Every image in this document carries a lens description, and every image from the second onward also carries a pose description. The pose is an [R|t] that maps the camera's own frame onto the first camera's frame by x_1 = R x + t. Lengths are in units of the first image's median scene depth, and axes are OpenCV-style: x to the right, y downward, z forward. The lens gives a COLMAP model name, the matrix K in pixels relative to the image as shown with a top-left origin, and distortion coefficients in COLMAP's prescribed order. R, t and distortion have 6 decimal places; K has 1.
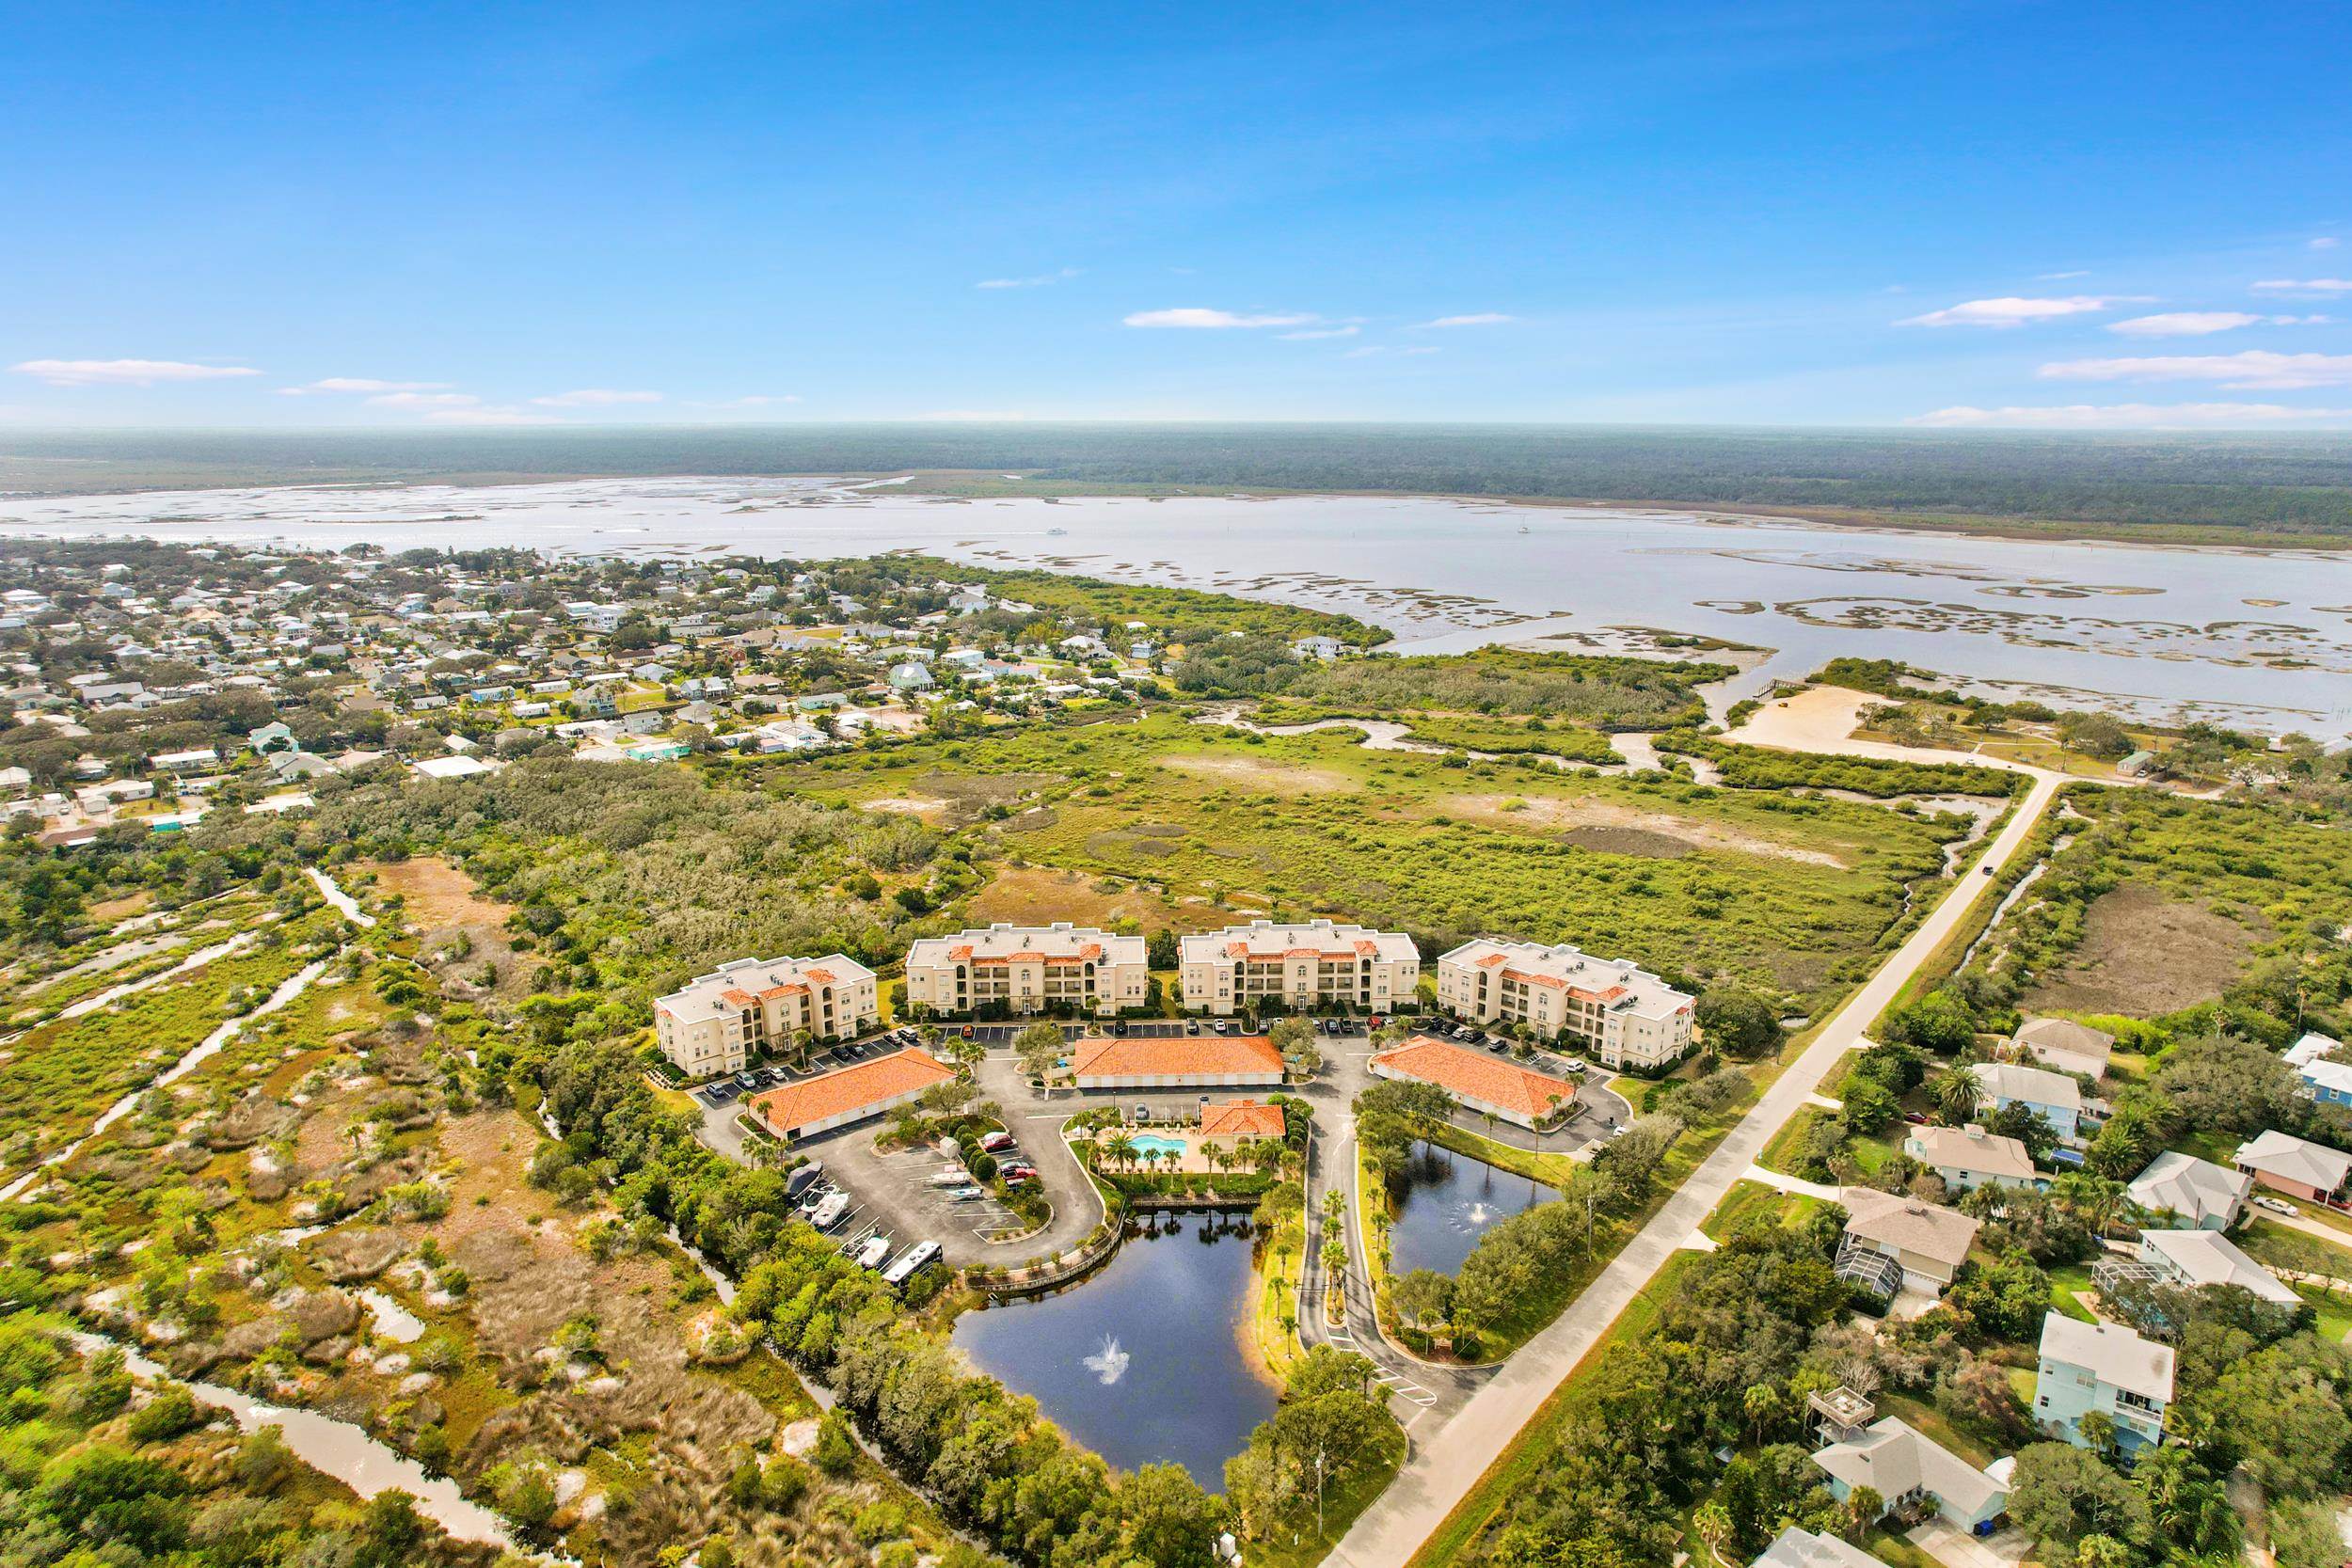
lens RADIAL K [[1504.4, 0, 1189.7], [0, 1504.4, 781.3], [0, 0, 1]] dist [-0.074749, 0.067102]
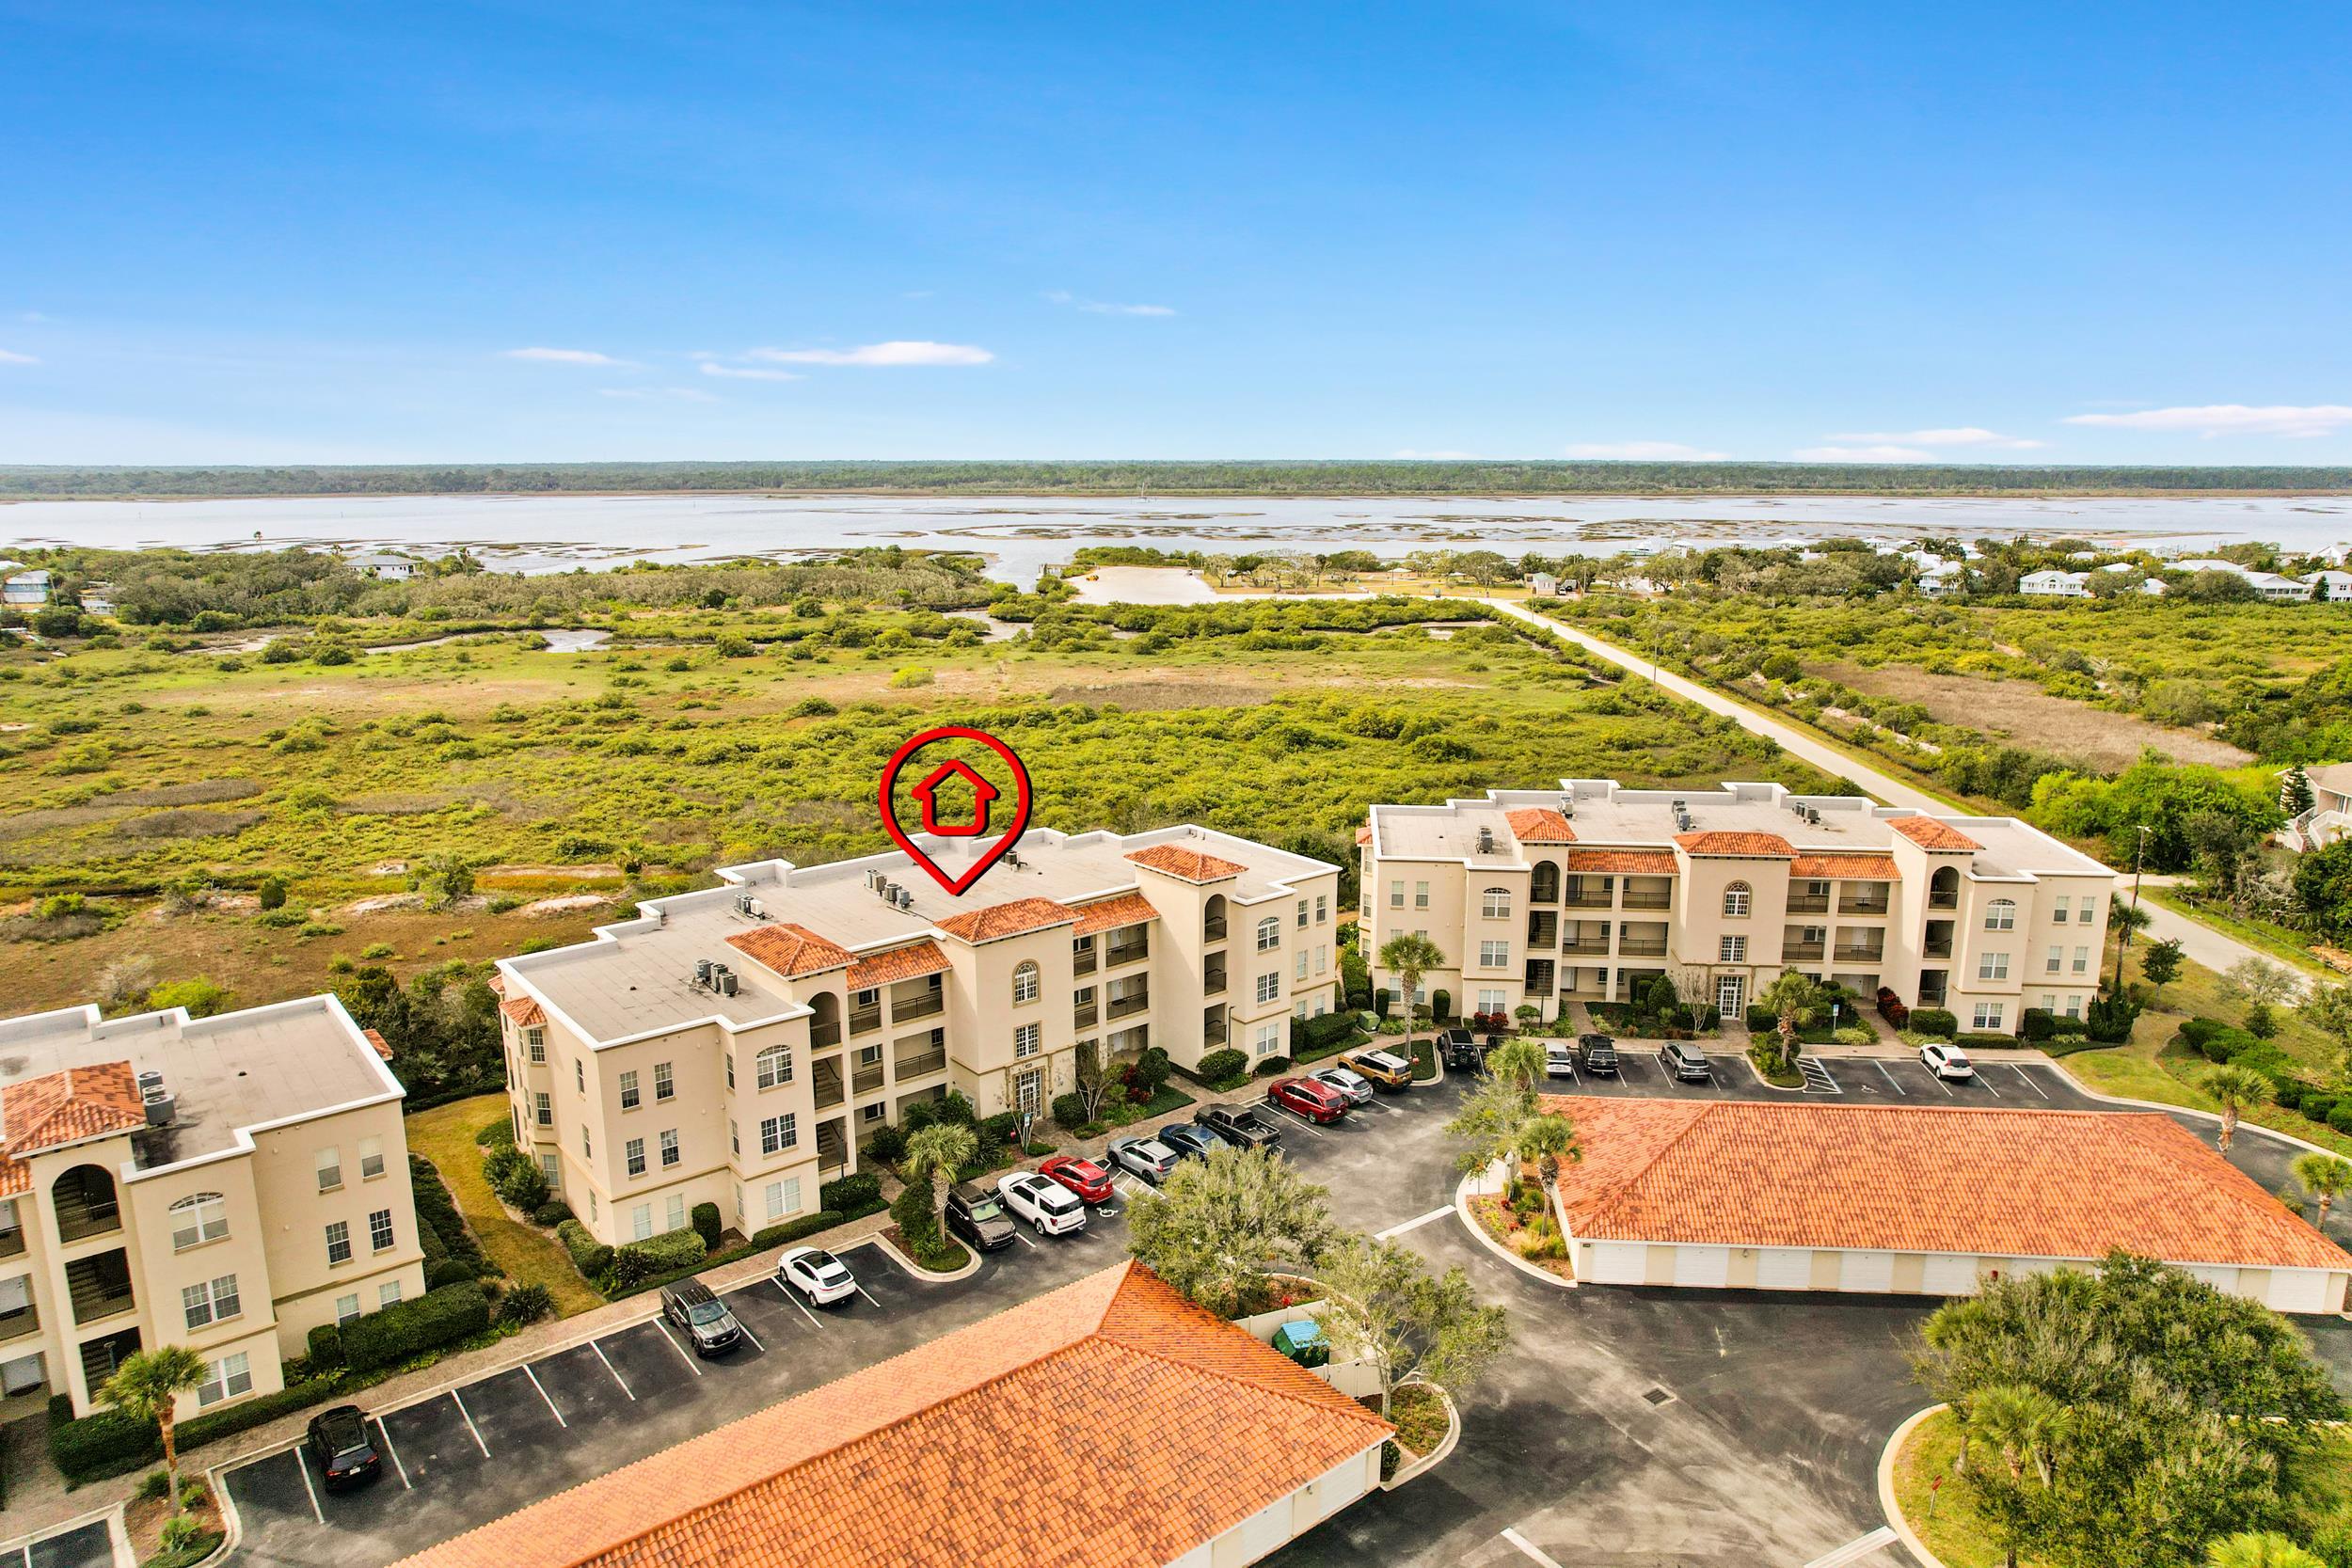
lens RADIAL K [[1504.4, 0, 1189.7], [0, 1504.4, 781.3], [0, 0, 1]] dist [-0.074749, 0.067102]
pose [[0.793423, -0.129547, 0.594725, -0.059300], [0.146471, 0.989012, 0.020026, 0.088686], [-0.590784, 0.071220, 0.803680, 0.756629]]
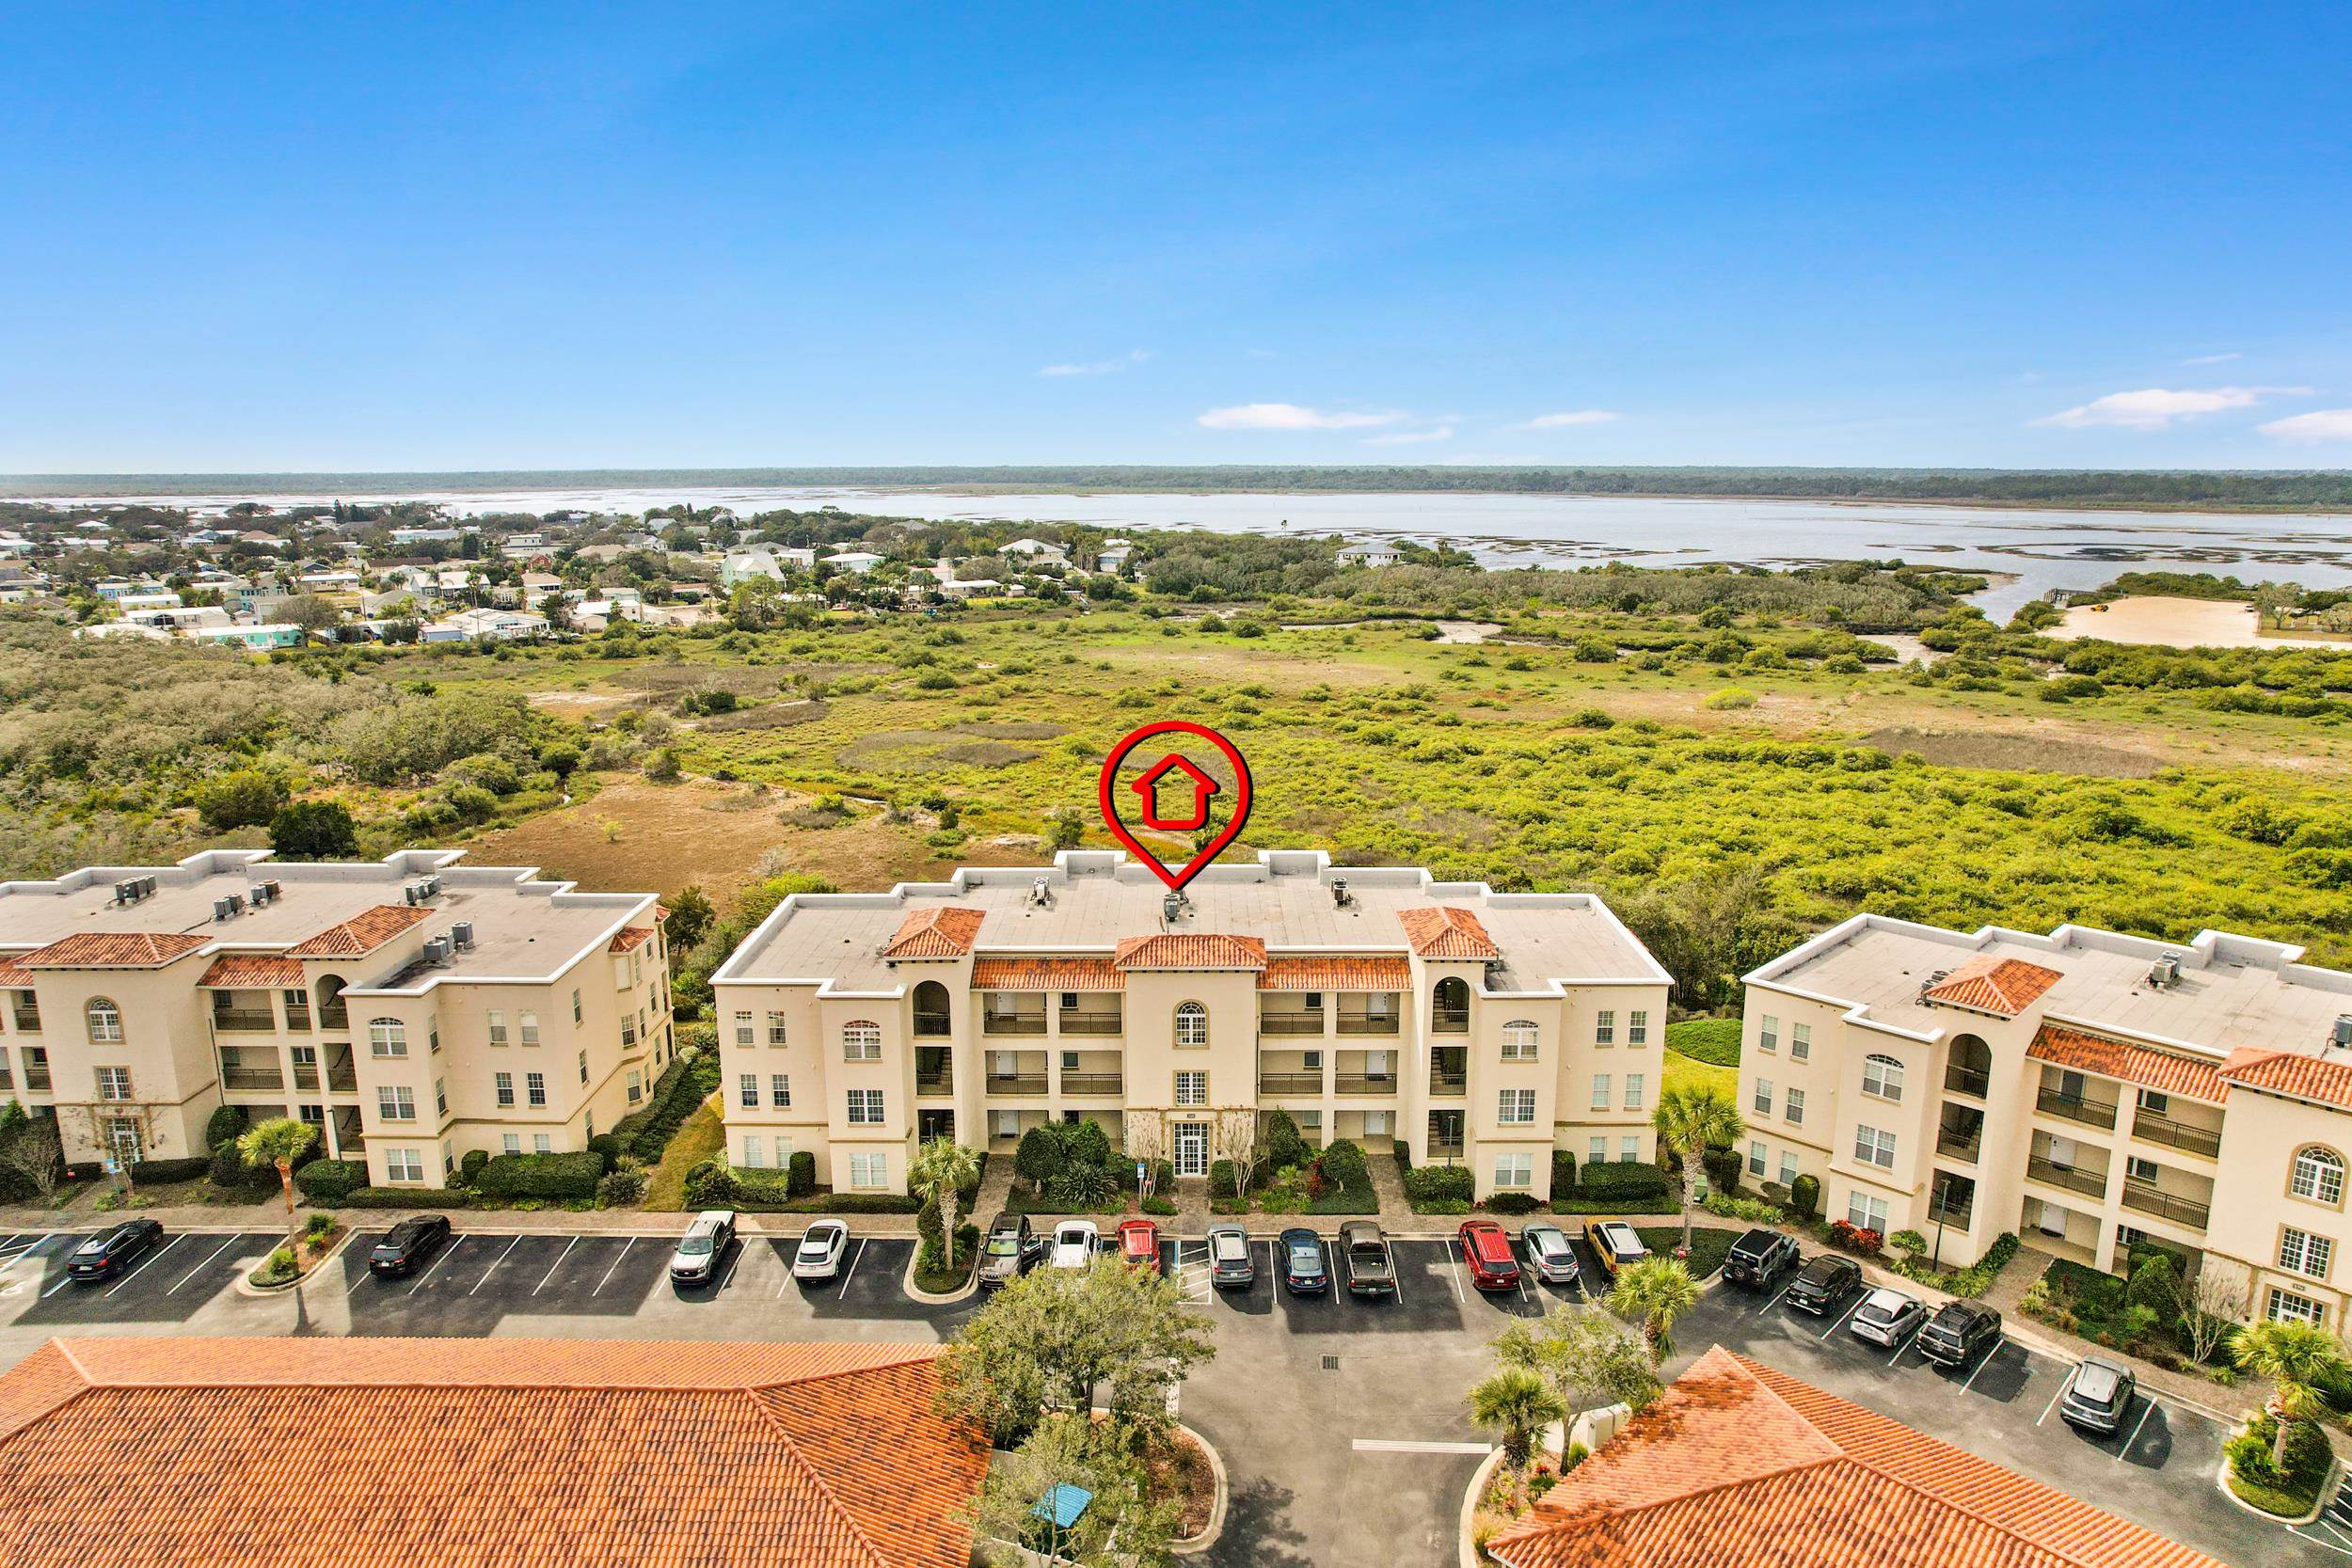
lens RADIAL K [[1504.4, 0, 1189.7], [0, 1504.4, 781.3], [0, 0, 1]] dist [-0.074749, 0.067102]
pose [[0.999016, 0.006003, -0.043934, 0.084865], [-0.007442, 0.999439, -0.032660, 0.093975], [0.043713, 0.032954, 0.998500, 0.747972]]
